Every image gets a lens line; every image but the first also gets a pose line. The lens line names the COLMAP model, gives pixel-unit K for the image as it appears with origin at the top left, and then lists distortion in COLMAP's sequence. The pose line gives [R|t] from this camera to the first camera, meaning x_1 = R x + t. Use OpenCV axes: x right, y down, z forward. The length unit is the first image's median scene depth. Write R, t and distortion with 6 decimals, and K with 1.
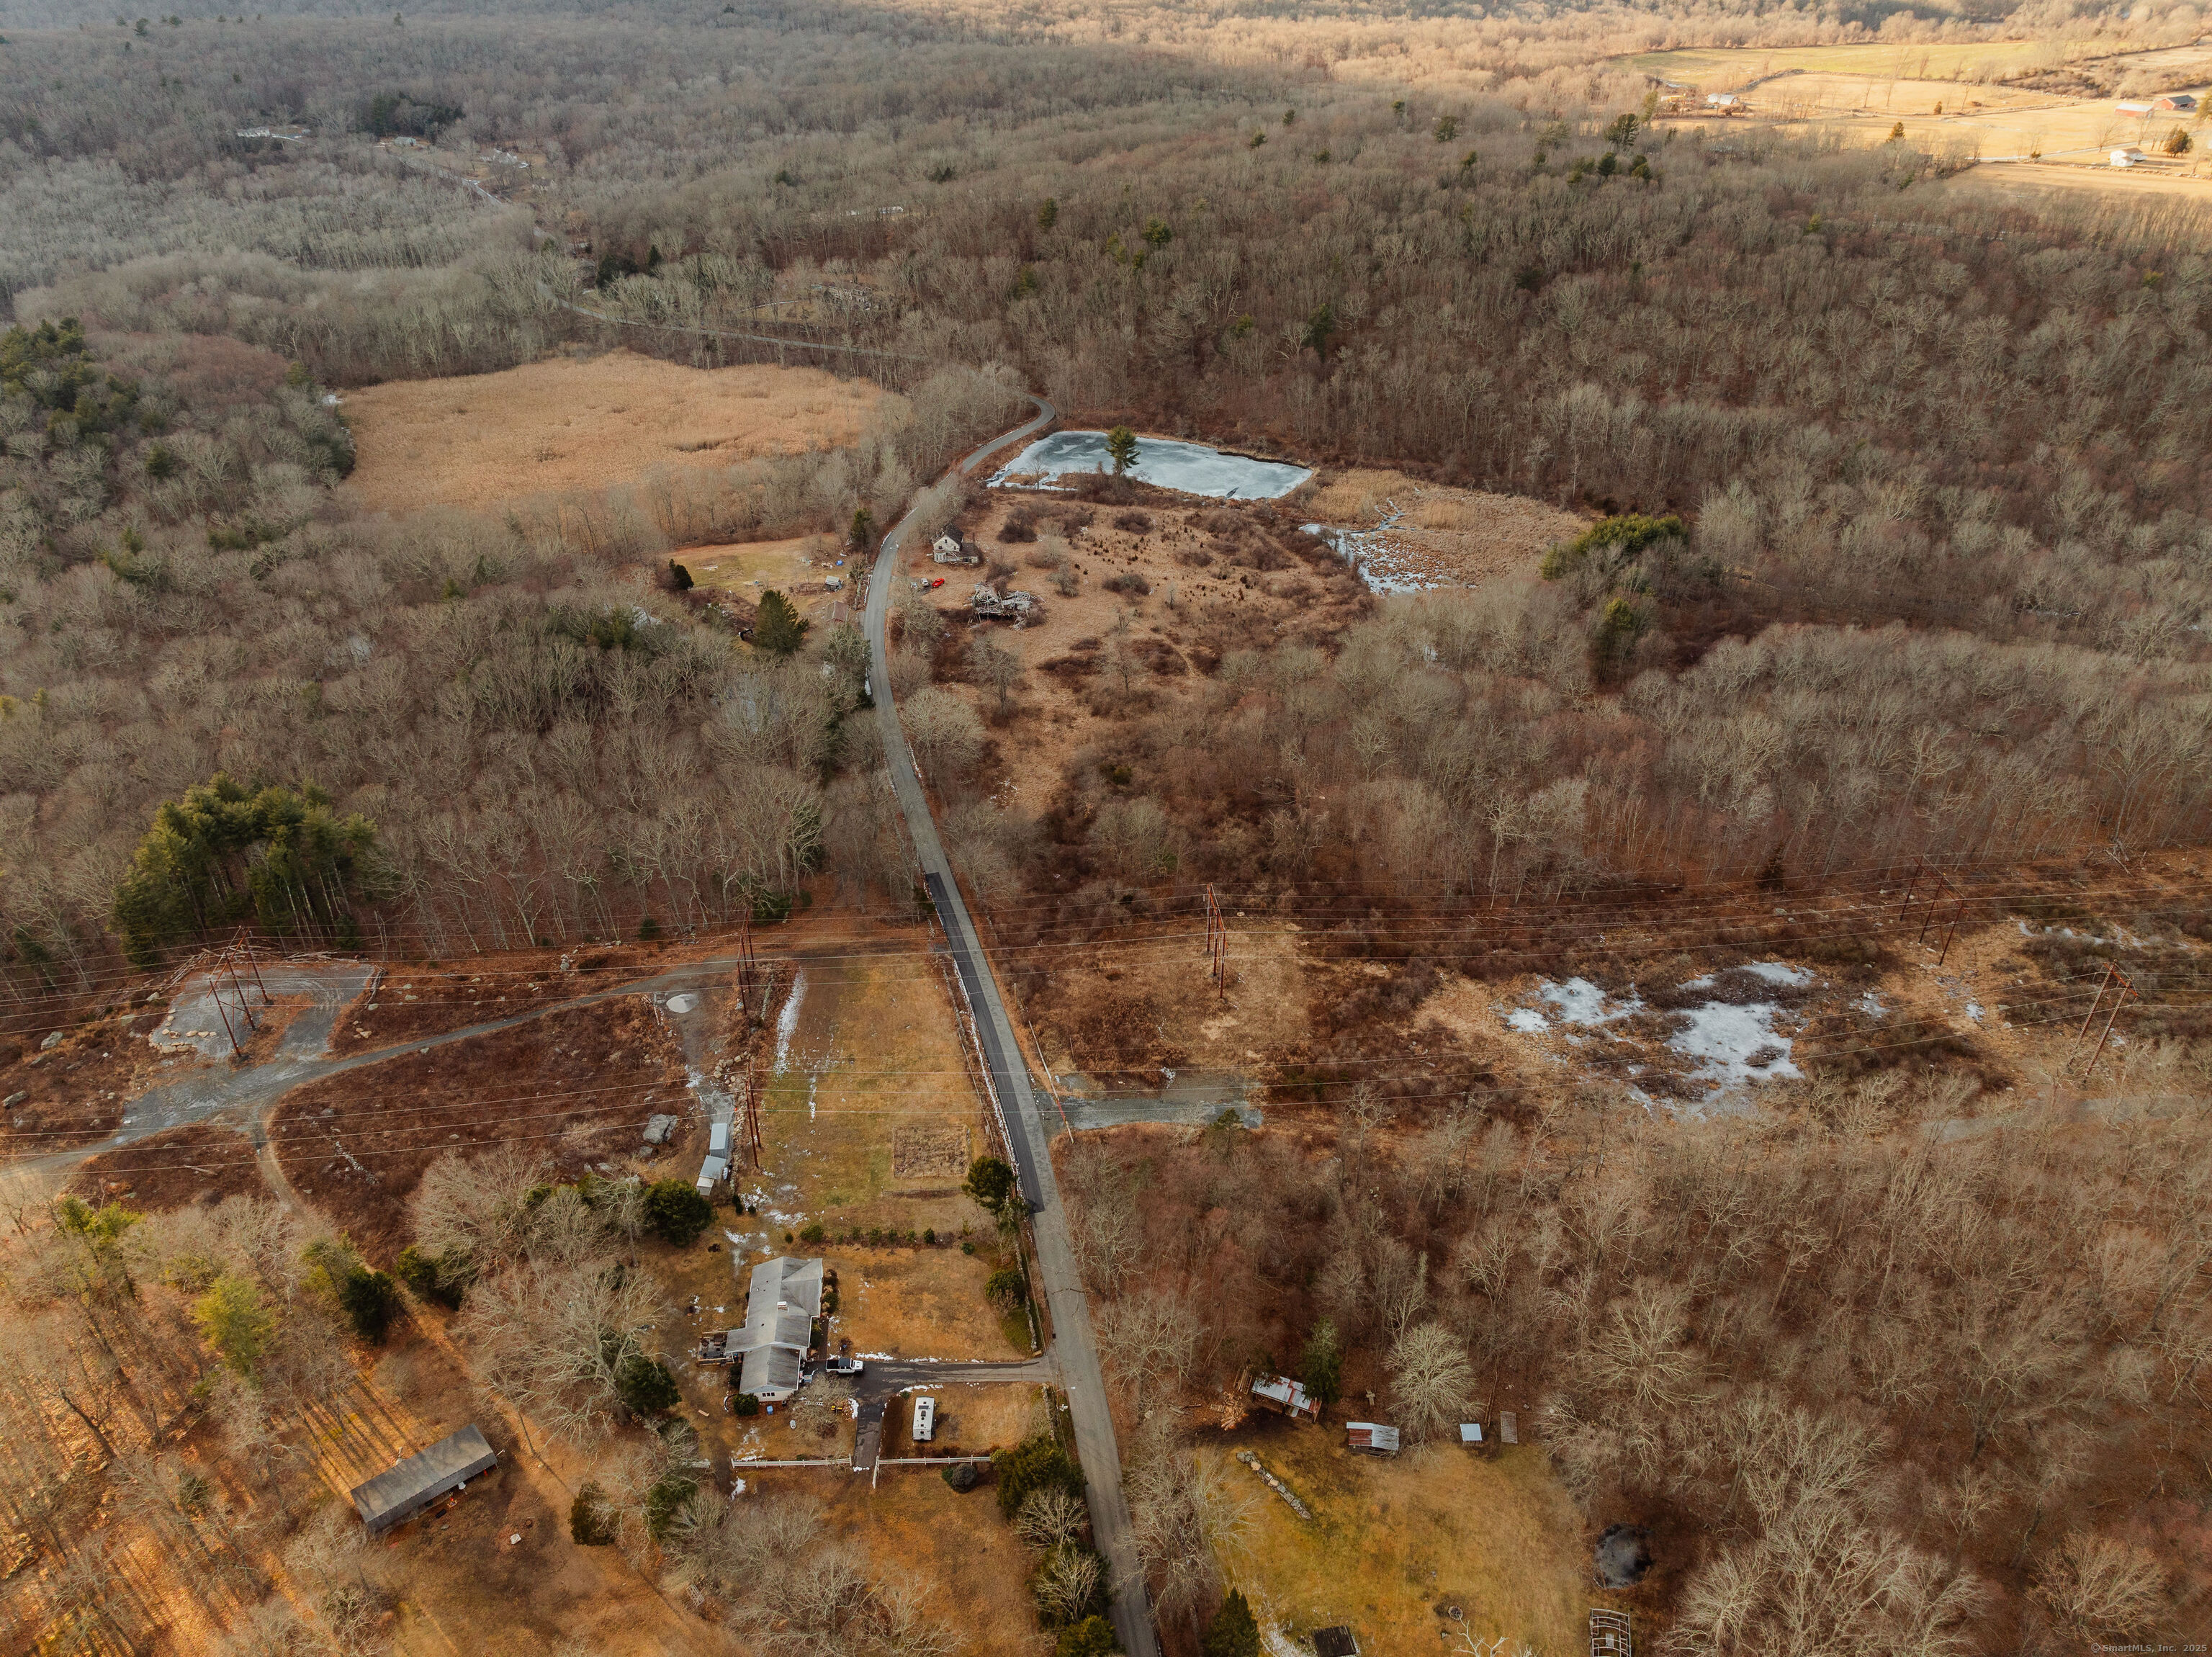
lens RADIAL K [[1604.8, 0, 1105.8], [0, 1604.8, 737.3], [0, 0, 1]] dist [-0.031569, -0.000600]
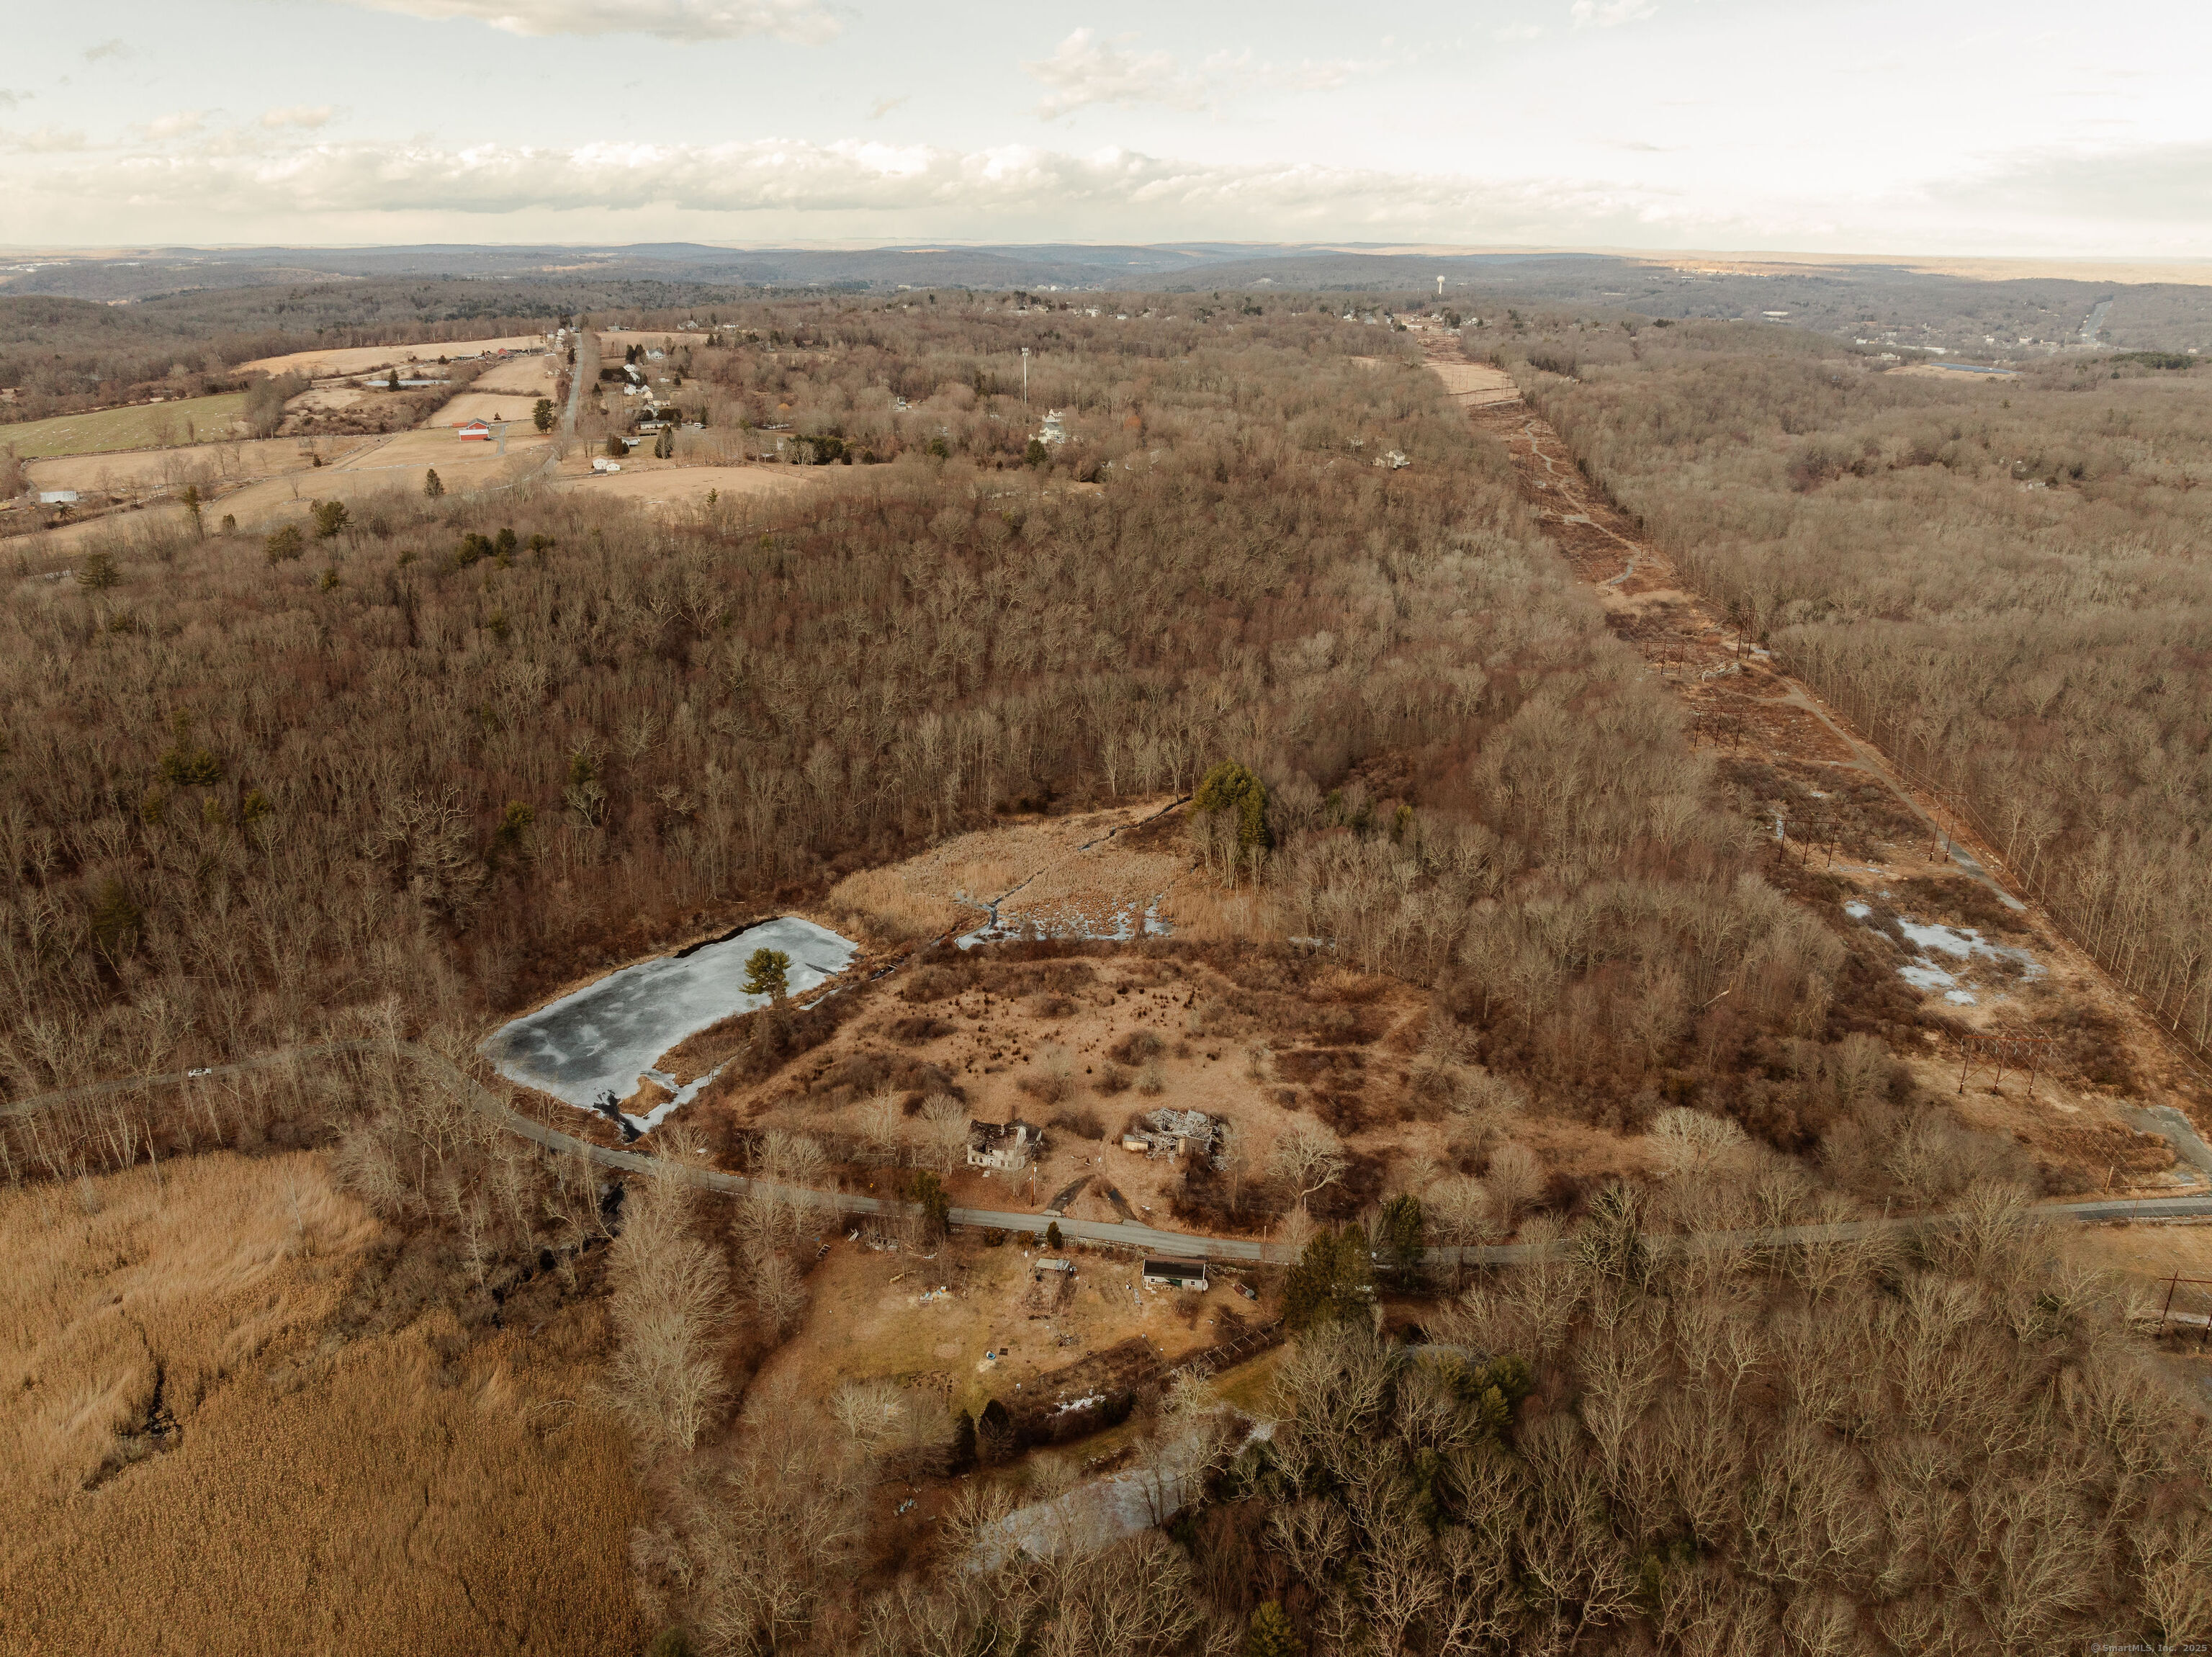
lens RADIAL K [[1542.7, 0, 1113.7], [0, 1542.7, 855.5], [0, 0, 1]] dist [-0.027743, -0.004648]
pose [[0.220077, -0.368334, 0.903270, -0.603480], [0.474637, 0.849403, 0.230726, -0.335789], [-0.852224, 0.377947, 0.361759, 0.644000]]
